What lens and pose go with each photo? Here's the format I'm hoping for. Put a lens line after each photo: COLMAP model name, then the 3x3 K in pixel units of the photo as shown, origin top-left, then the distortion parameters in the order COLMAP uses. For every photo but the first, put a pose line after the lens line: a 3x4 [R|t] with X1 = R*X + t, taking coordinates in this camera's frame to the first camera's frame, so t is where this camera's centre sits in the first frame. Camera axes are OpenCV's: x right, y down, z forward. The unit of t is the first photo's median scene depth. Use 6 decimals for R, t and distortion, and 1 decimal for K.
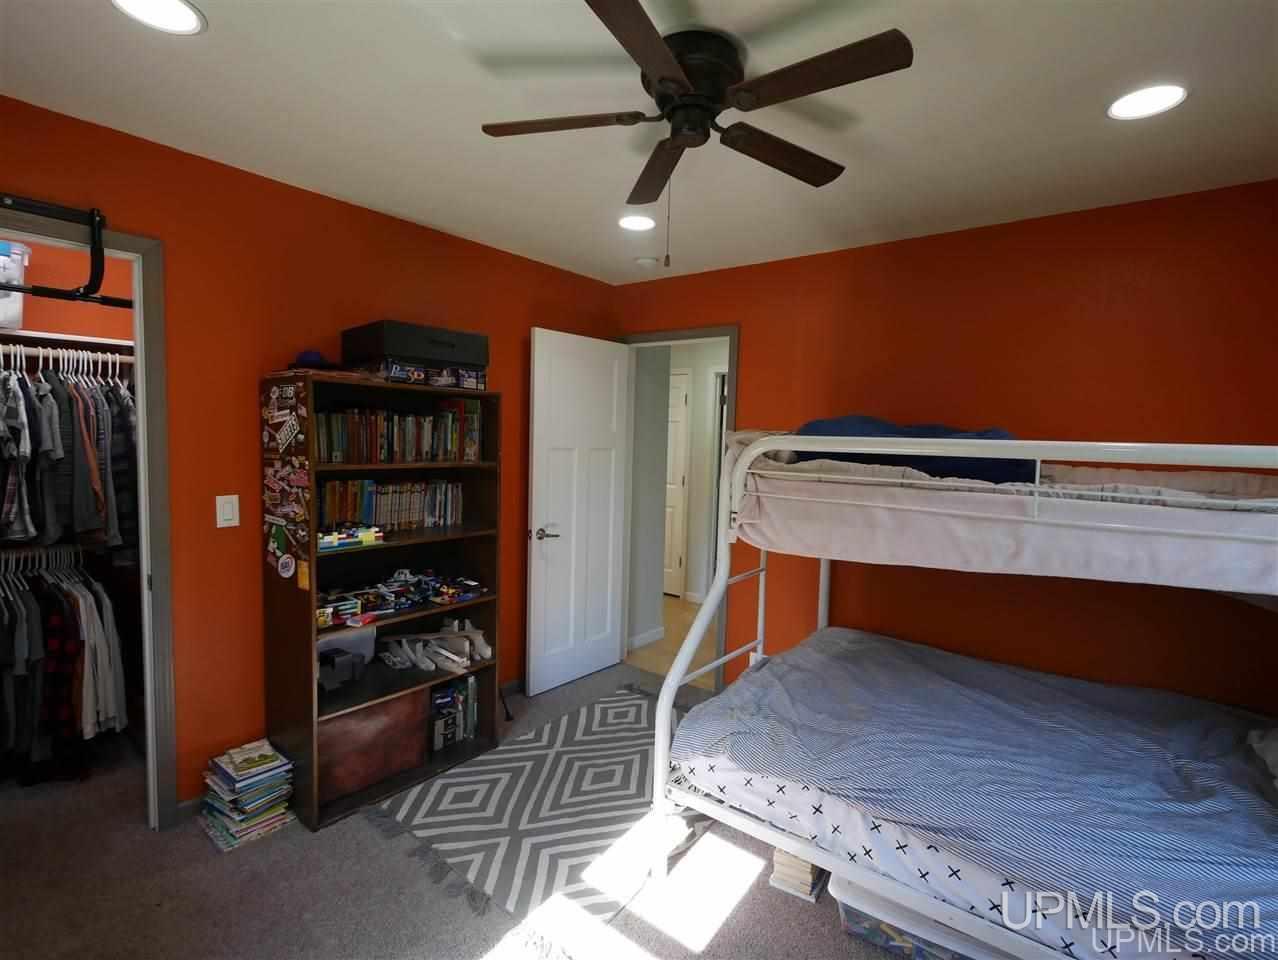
lens RADIAL K [[630.7, 0, 637.7], [0, 630.7, 489.0], [0, 0, 1]] dist [-0.004194, -0.000433]
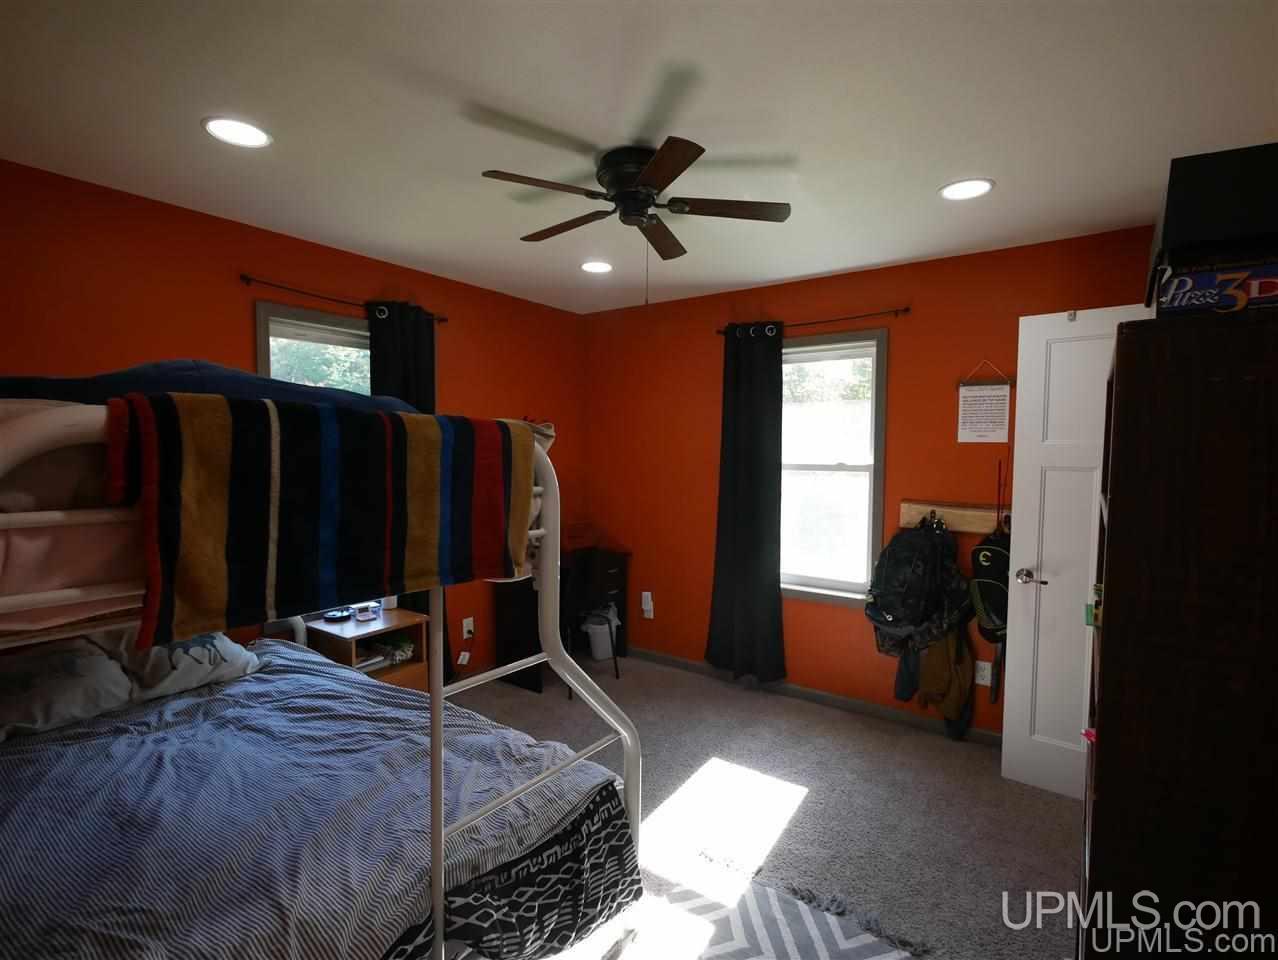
lens RADIAL K [[630.7, 0, 641.4], [0, 630.7, 483.2], [0, 0, 1]] dist [-0.004194, -0.000433]
pose [[-0.998858, -0.032572, -0.034942, 0.070739], [-0.036296, 0.993059, 0.111873, -0.121059], [0.031056, 0.113014, -0.993108, 1.902593]]
